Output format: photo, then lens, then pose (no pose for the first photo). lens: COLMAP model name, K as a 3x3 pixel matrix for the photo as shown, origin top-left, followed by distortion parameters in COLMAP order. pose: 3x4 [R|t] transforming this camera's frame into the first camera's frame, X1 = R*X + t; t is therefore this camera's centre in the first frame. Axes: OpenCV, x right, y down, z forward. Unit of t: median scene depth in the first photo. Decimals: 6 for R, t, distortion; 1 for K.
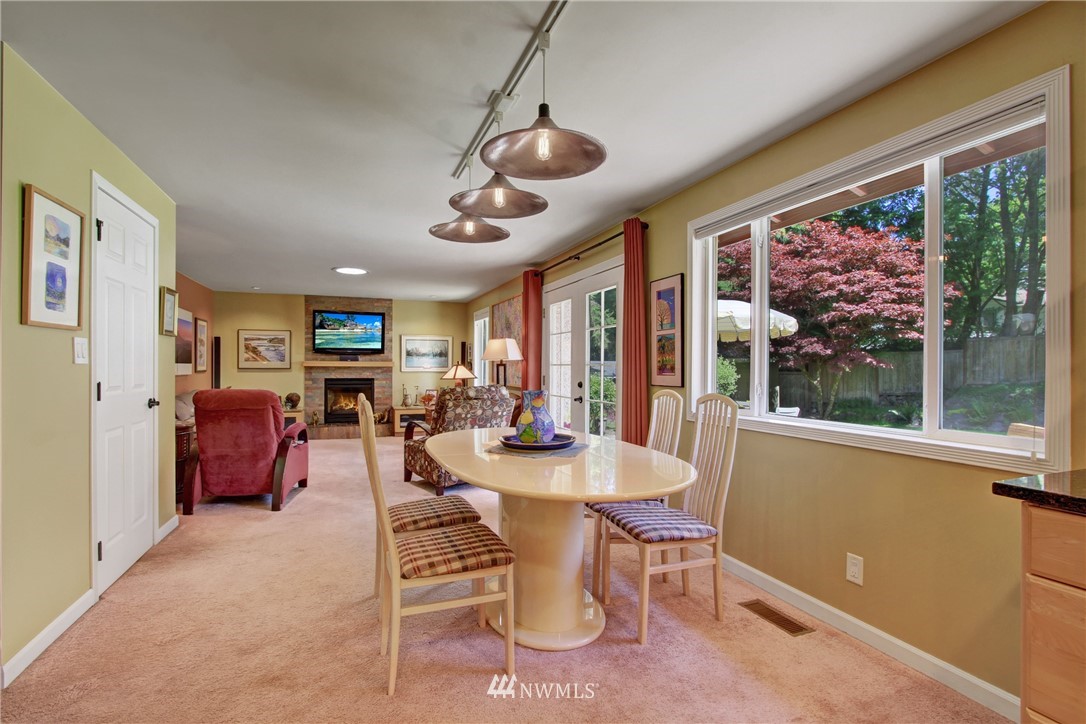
lens RADIAL K [[519.0, 0, 540.1], [0, 519.0, 368.0], [0, 0, 1]] dist [-0.002825, 0.001803]
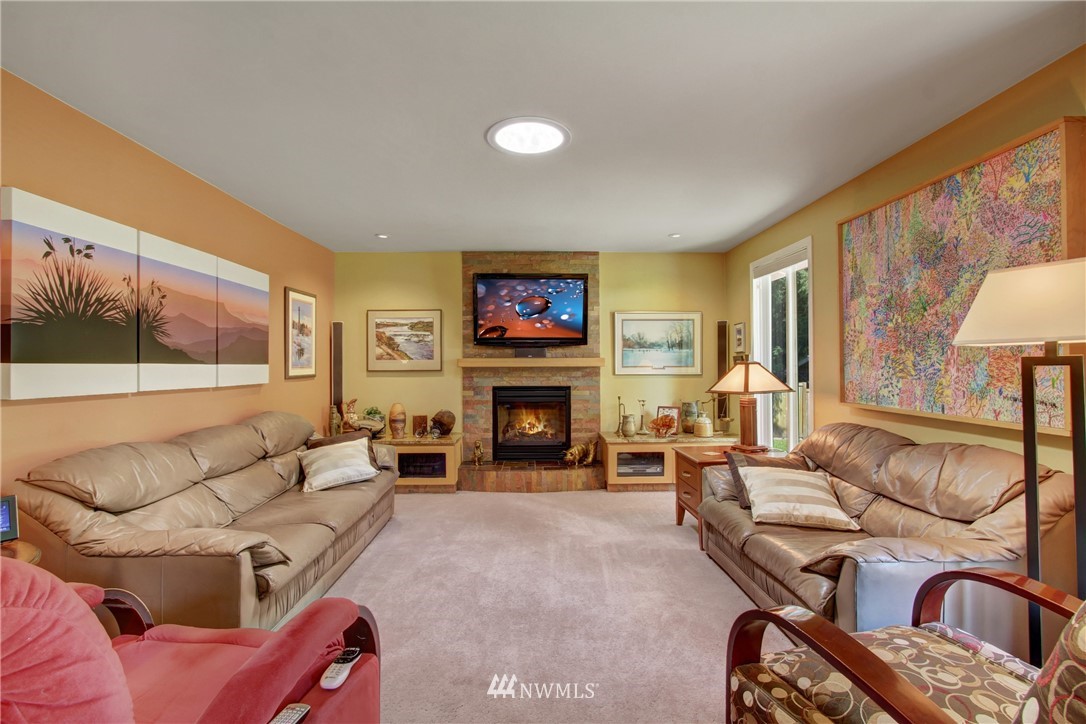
lens RADIAL K [[519.0, 0, 541.2], [0, 519.0, 361.3], [0, 0, 1]] dist [-0.002825, 0.001803]
pose [[0.945502, -0.010638, -0.325442, -0.163825], [0.008056, 0.999924, -0.009280, -0.003626], [0.325516, 0.006152, 0.945516, 0.444945]]
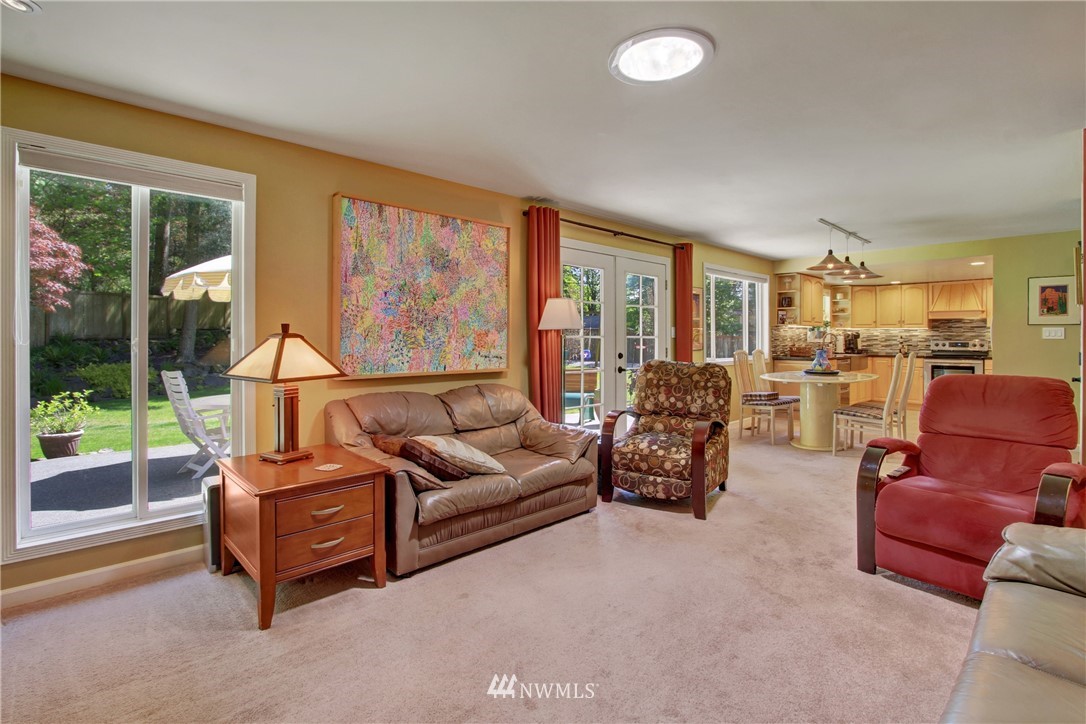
lens RADIAL K [[519.0, 0, 546.7], [0, 519.0, 335.2], [0, 0, 1]] dist [-0.002825, 0.001803]
pose [[-0.394886, -0.002986, 0.918725, -0.409820], [-0.003218, 0.999993, 0.001866, -0.005696], [-0.918724, -0.002219, -0.394893, 0.785305]]
